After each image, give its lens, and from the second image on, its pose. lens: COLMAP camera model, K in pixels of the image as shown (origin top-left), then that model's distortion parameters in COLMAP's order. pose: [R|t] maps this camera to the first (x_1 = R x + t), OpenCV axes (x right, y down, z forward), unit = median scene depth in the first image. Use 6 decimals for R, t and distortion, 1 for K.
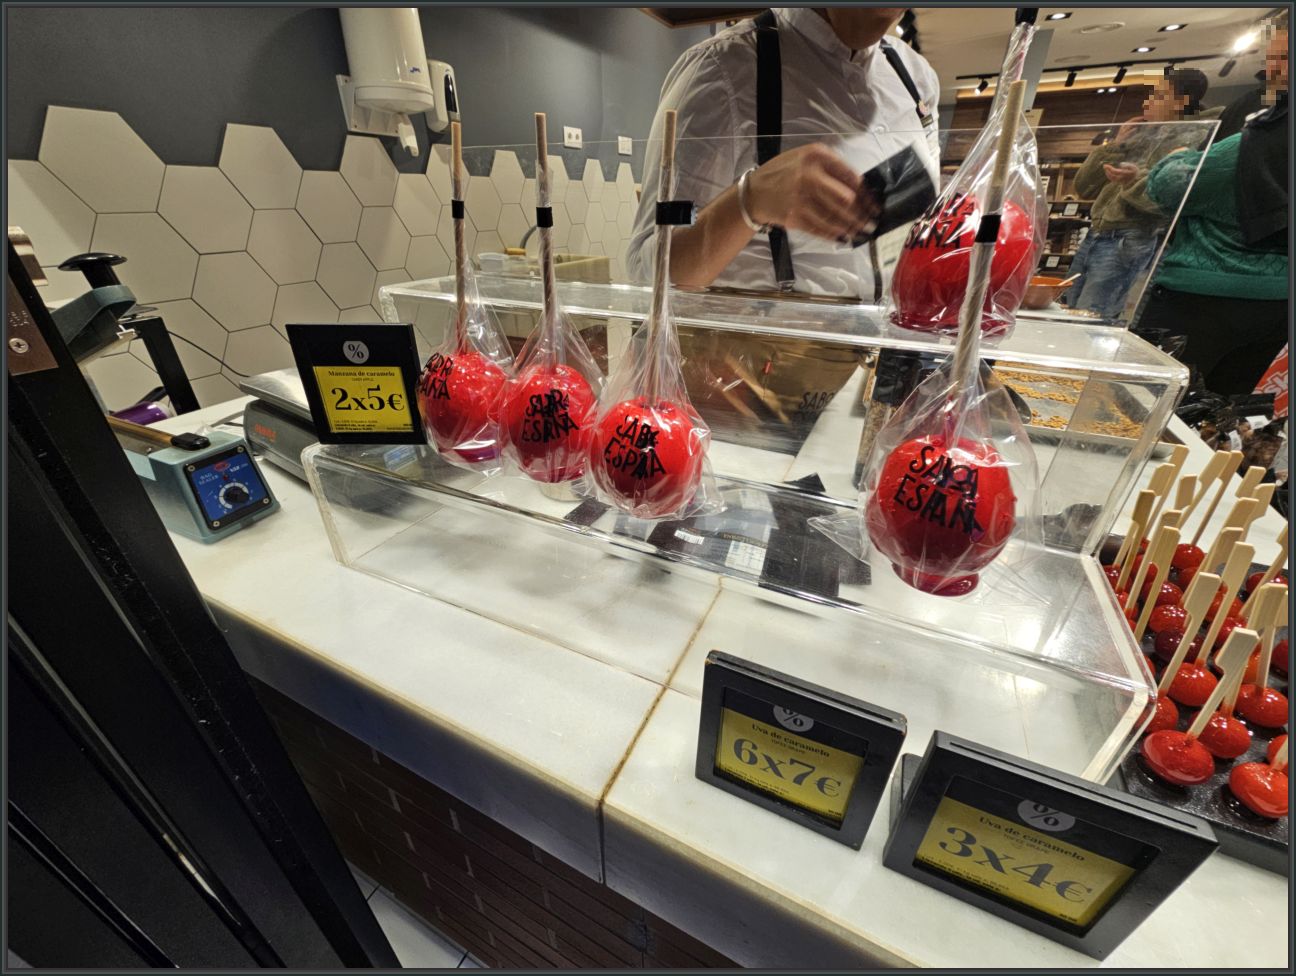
lens RADIAL K [[528.3, 0, 641.4], [0, 528.3, 487.4], [0, 0, 1]] dist [-0.003804, 0.000187]
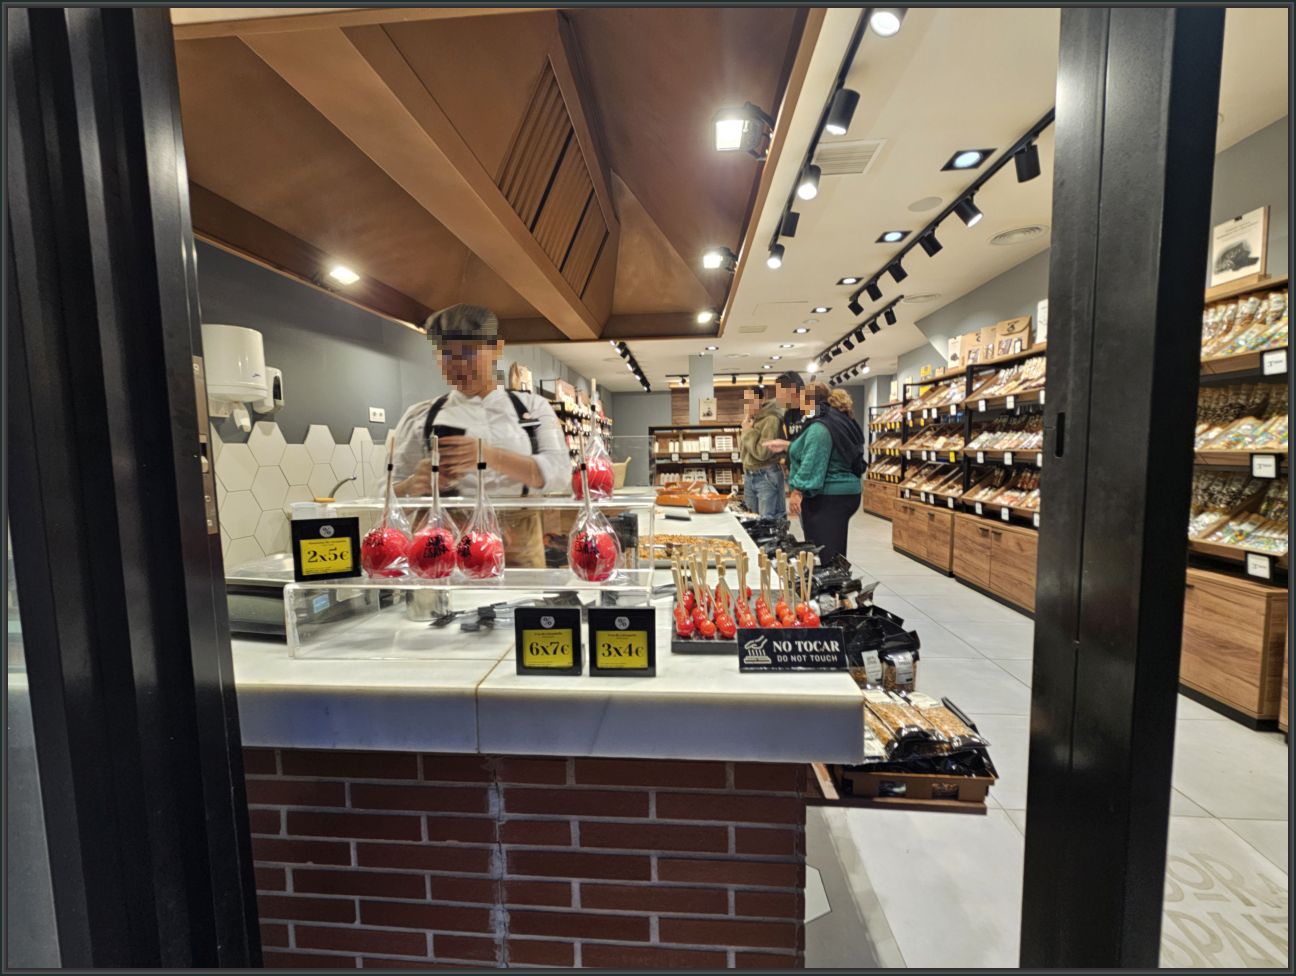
lens RADIAL K [[528.3, 0, 641.4], [0, 528.3, 487.4], [0, 0, 1]] dist [-0.003804, 0.000187]
pose [[0.925971, -0.042976, 0.375142, -0.043325], [0.197537, 0.901839, -0.384273, 0.149947], [-0.321803, 0.429930, 0.843566, -0.288230]]
